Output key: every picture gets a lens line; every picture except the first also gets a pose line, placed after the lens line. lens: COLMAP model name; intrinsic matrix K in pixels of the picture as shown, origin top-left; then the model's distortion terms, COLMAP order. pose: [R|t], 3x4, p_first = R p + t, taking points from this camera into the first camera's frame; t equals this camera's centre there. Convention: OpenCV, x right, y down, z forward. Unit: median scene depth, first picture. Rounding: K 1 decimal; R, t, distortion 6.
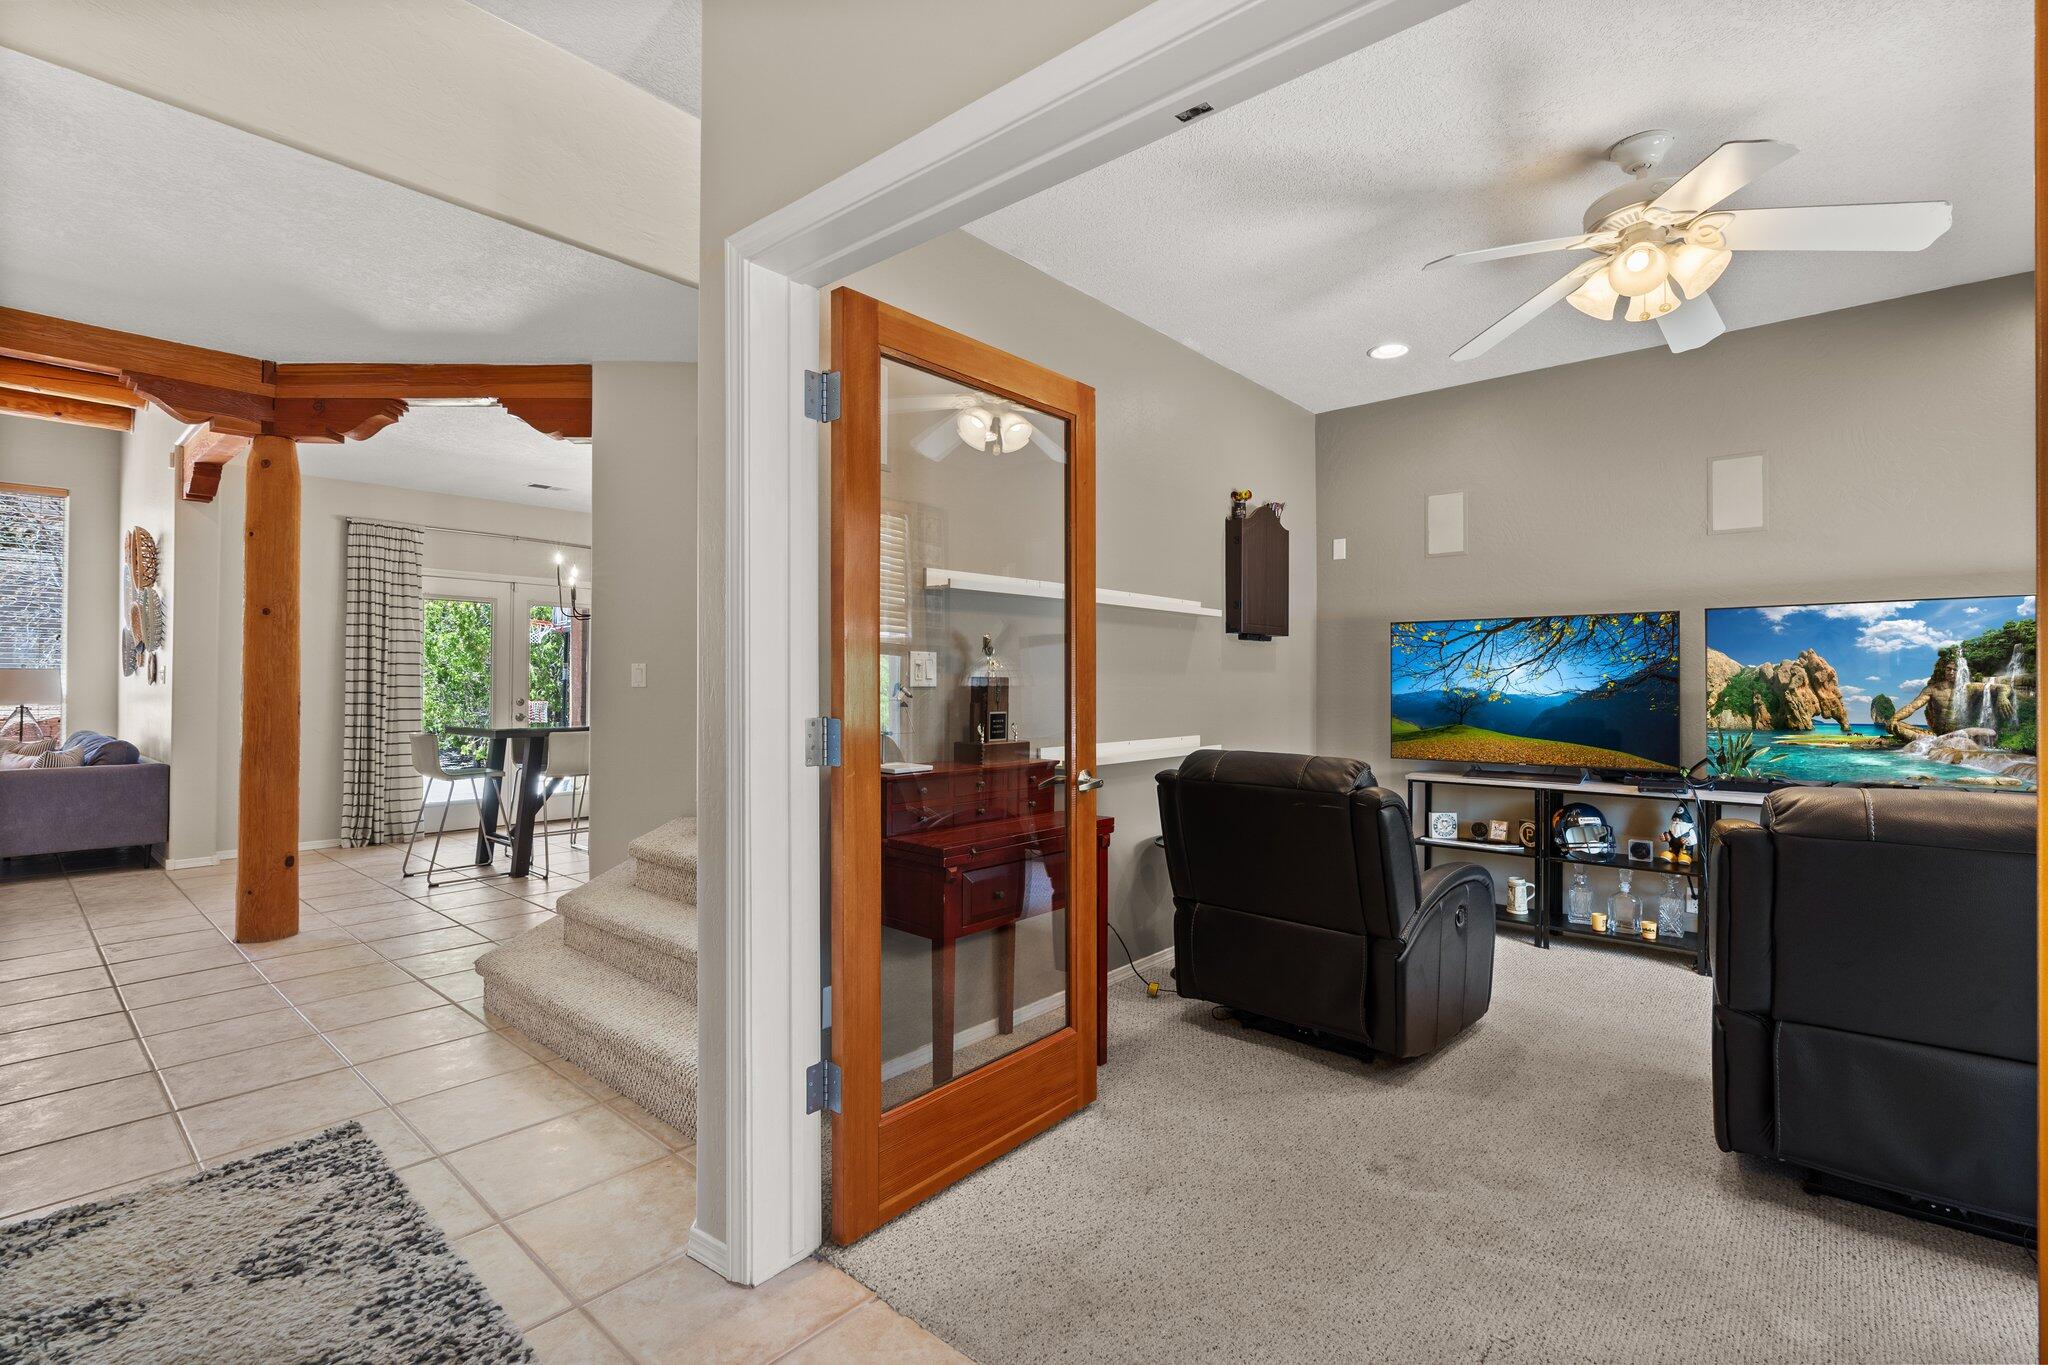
lens RADIAL K [[924.7, 0, 1024.8], [0, 924.7, 676.1], [0, 0, 1]] dist [-0.012081, 0.004661]
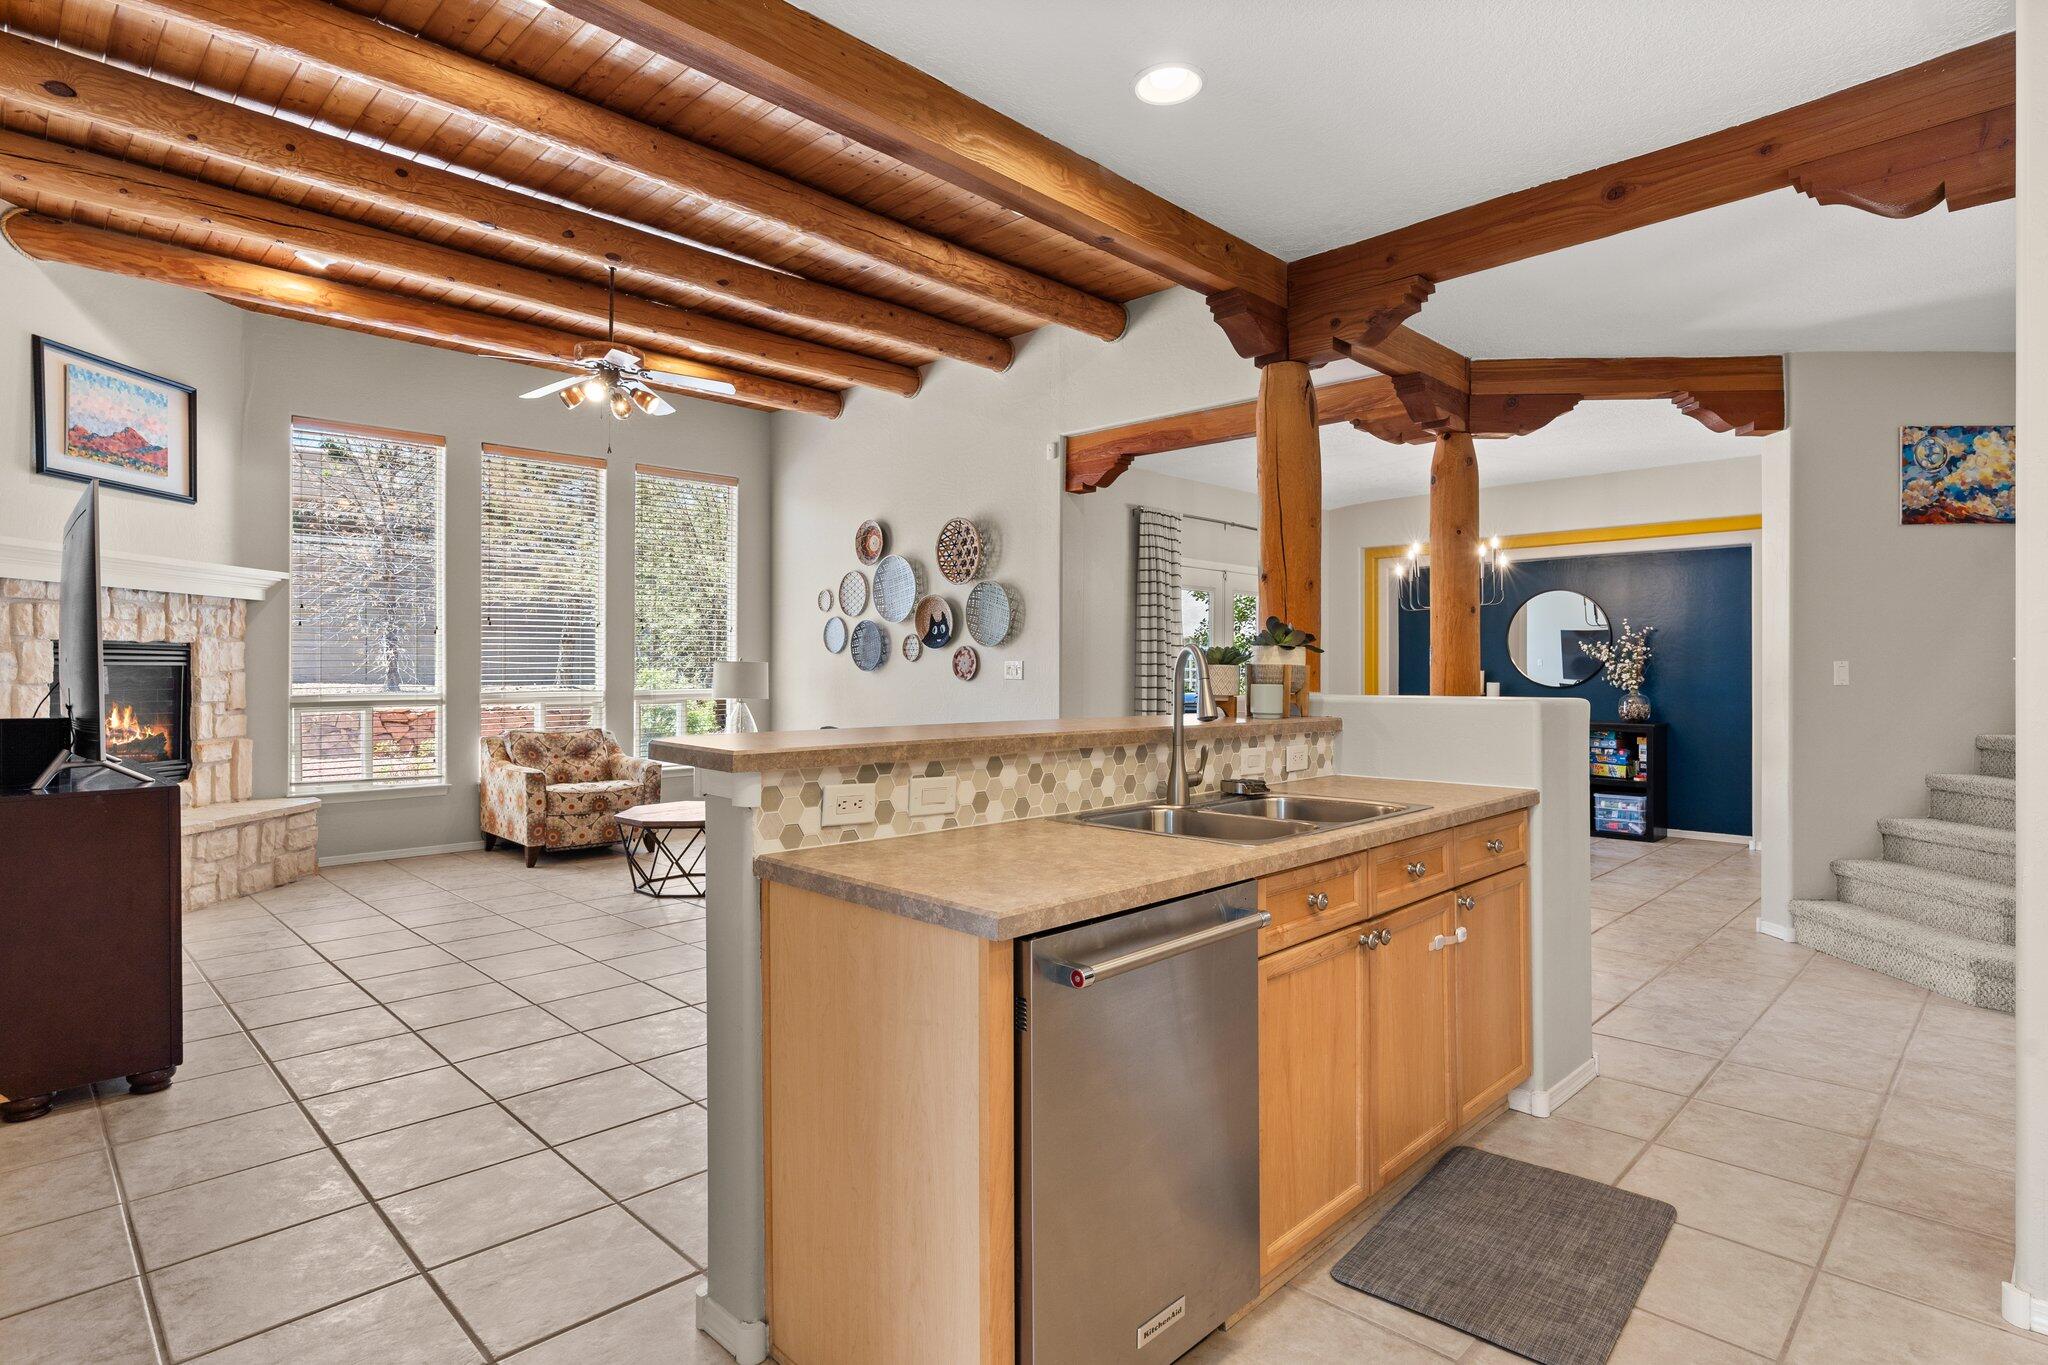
lens RADIAL K [[1044.2, 0, 1026.5], [0, 1044.2, 664.0], [0, 0, 1]] dist [-0.004632, 0.000925]
pose [[0.998082, -0.002350, -0.061860, -0.849262], [0.002511, 0.999994, 0.002529, -0.010881], [0.061853, -0.002679, 0.998082, -0.108582]]
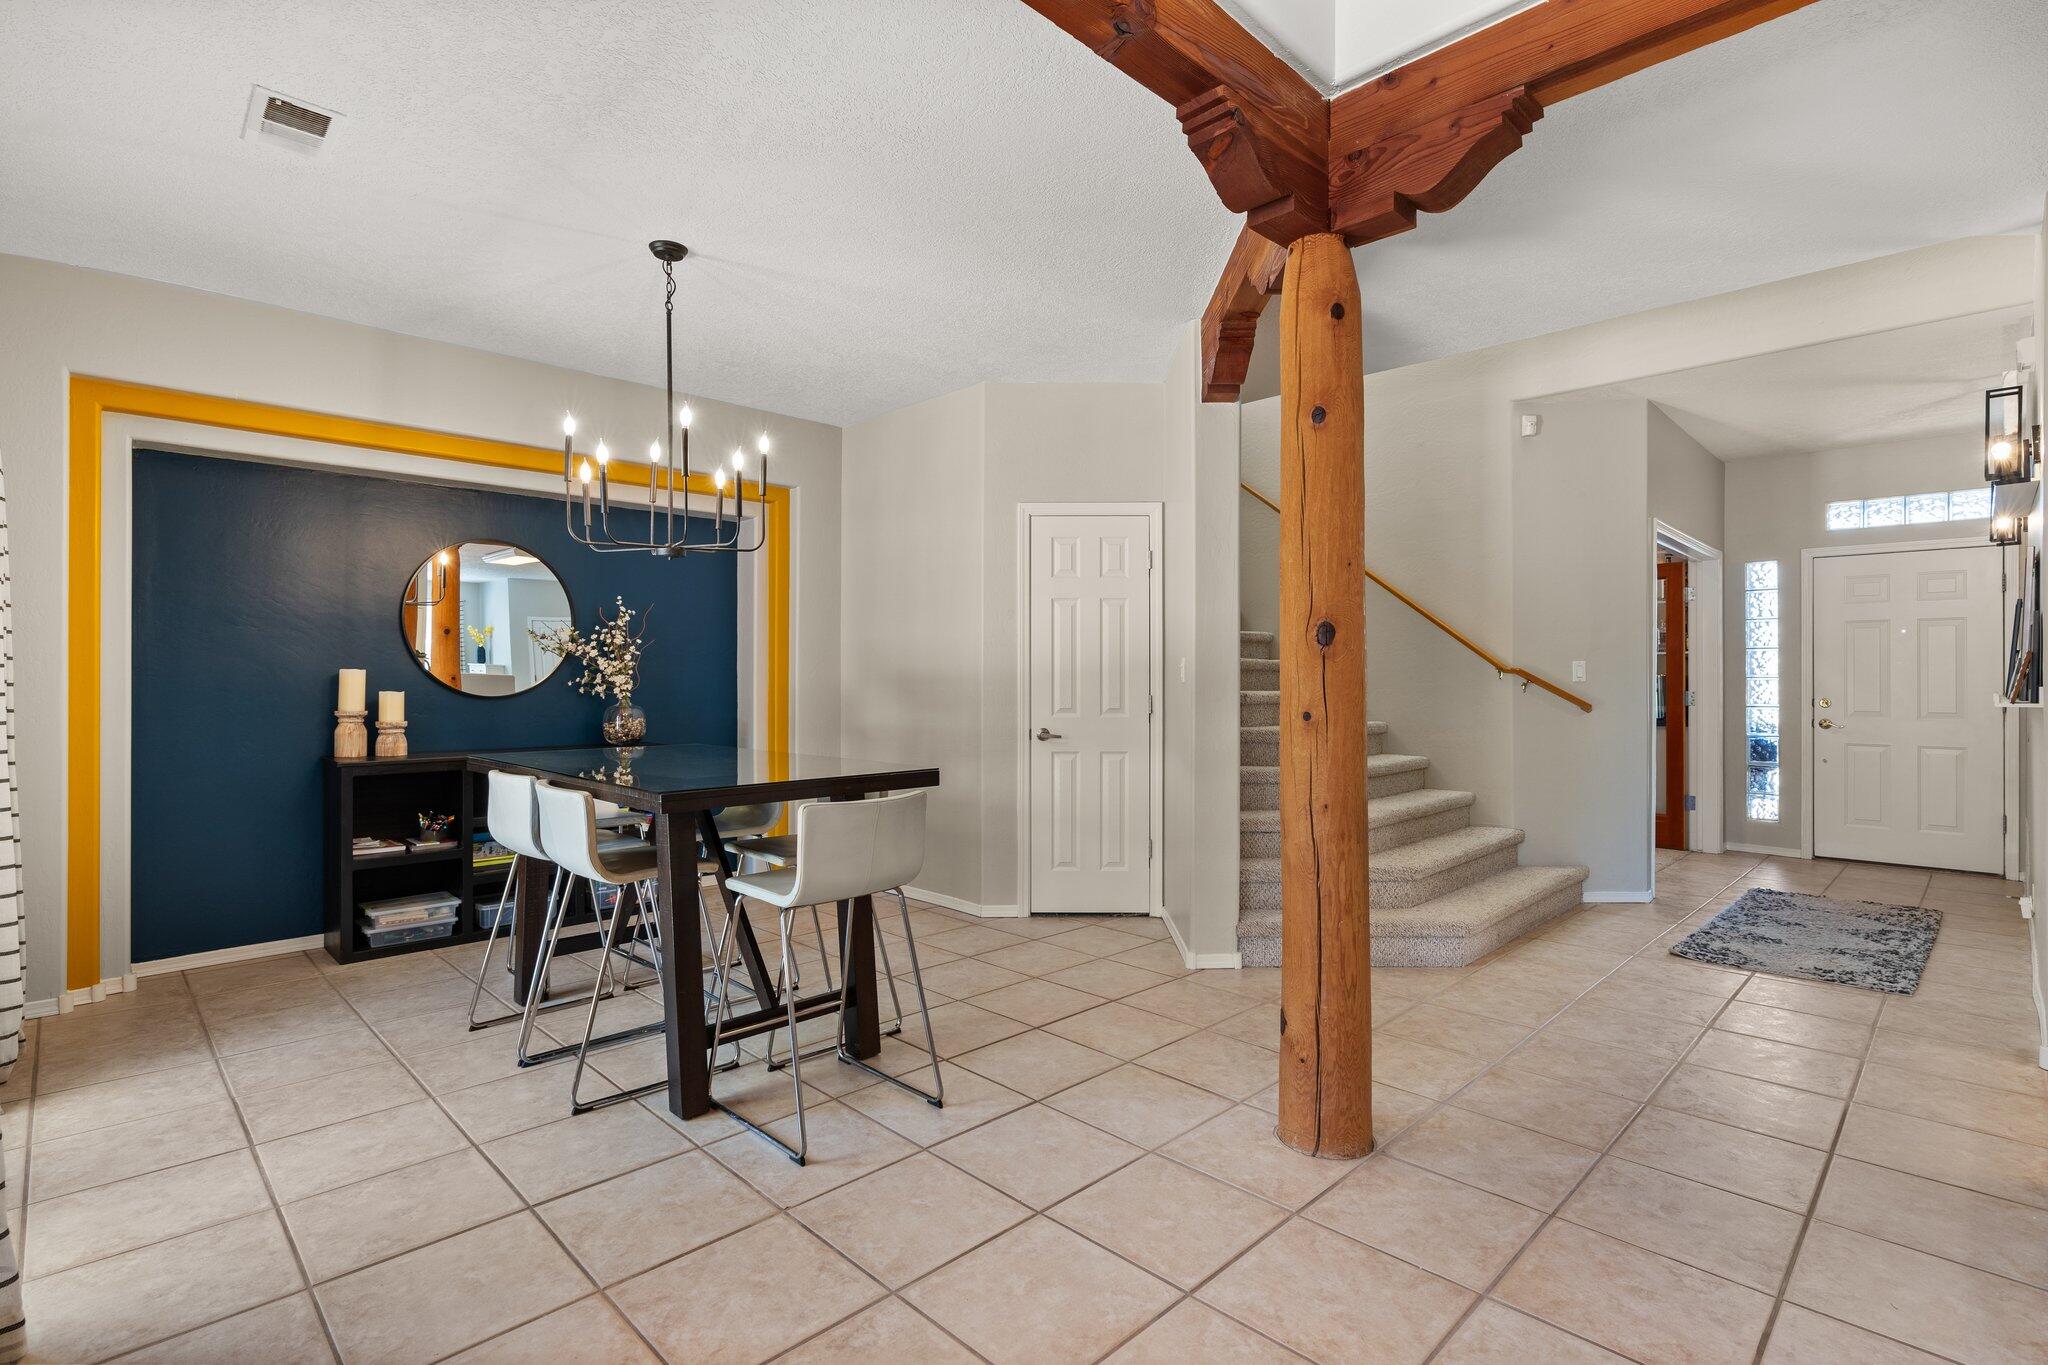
lens RADIAL K [[976.7, 0, 1024.0], [0, 976.7, 682.5], [0, 0, 1]] dist [-0.006397, 0.000036]
pose [[0.068008, -0.011123, 0.997623, -0.998658], [-0.008132, 0.999898, 0.011703, -0.000609], [-0.997652, -0.008908, 0.067911, 0.801436]]
